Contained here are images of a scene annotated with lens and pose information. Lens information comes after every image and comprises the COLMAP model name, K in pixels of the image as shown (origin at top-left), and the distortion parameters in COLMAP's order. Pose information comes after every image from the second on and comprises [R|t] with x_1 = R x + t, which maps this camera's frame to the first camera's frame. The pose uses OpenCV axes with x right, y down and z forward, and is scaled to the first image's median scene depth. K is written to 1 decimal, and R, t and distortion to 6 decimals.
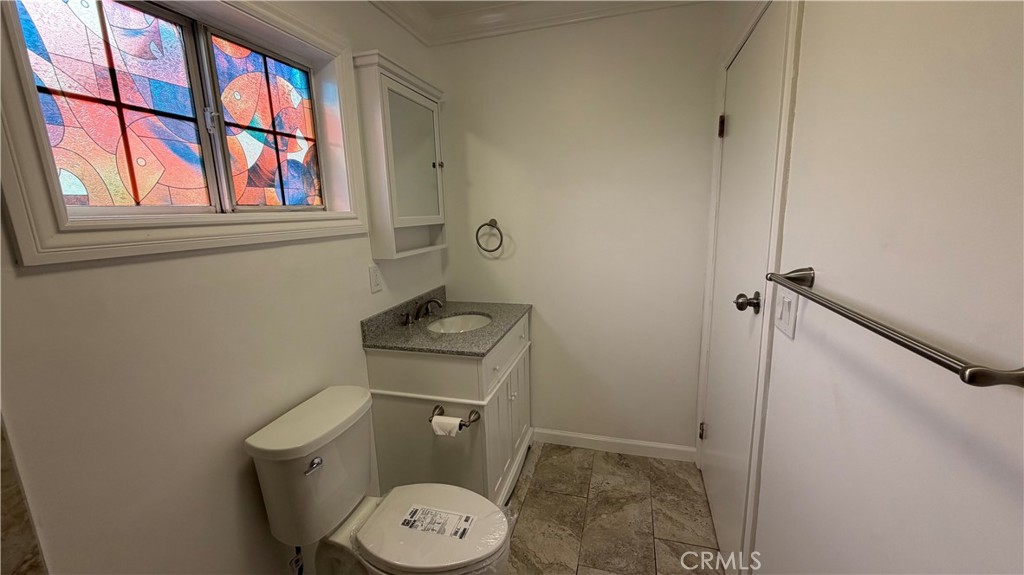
lens RADIAL K [[408.3, 0, 510.0], [0, 408.3, 288.9], [0, 0, 1]] dist [0.000821, -0.000058]
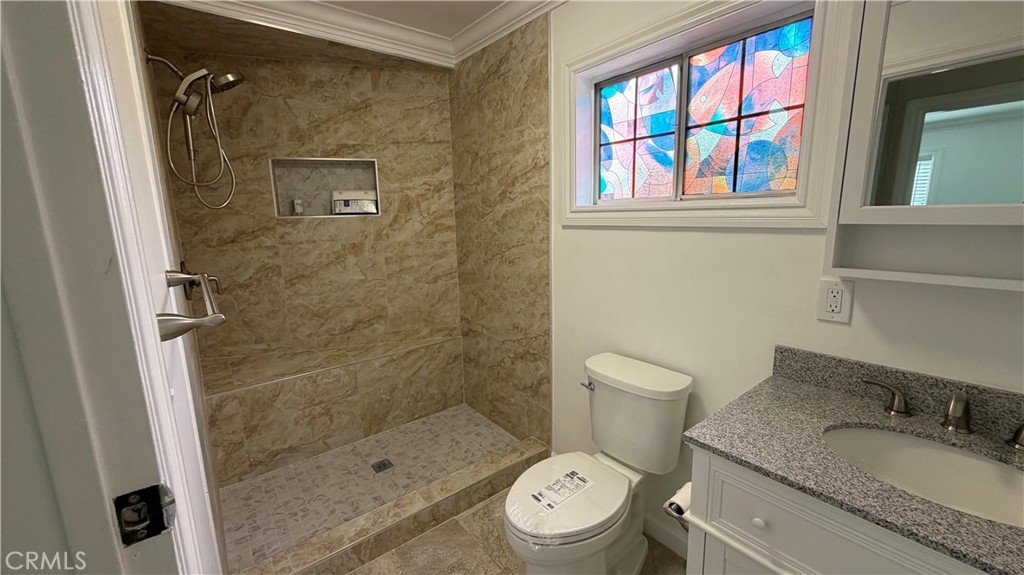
lens RADIAL K [[408.3, 0, 510.0], [0, 408.3, 288.9], [0, 0, 1]] dist [0.000821, -0.000058]
pose [[-0.583275, 0.194535, -0.788636, 0.627048], [-0.112579, 0.942167, 0.315670, -0.254262], [0.804436, 0.272906, -0.527642, 1.241826]]
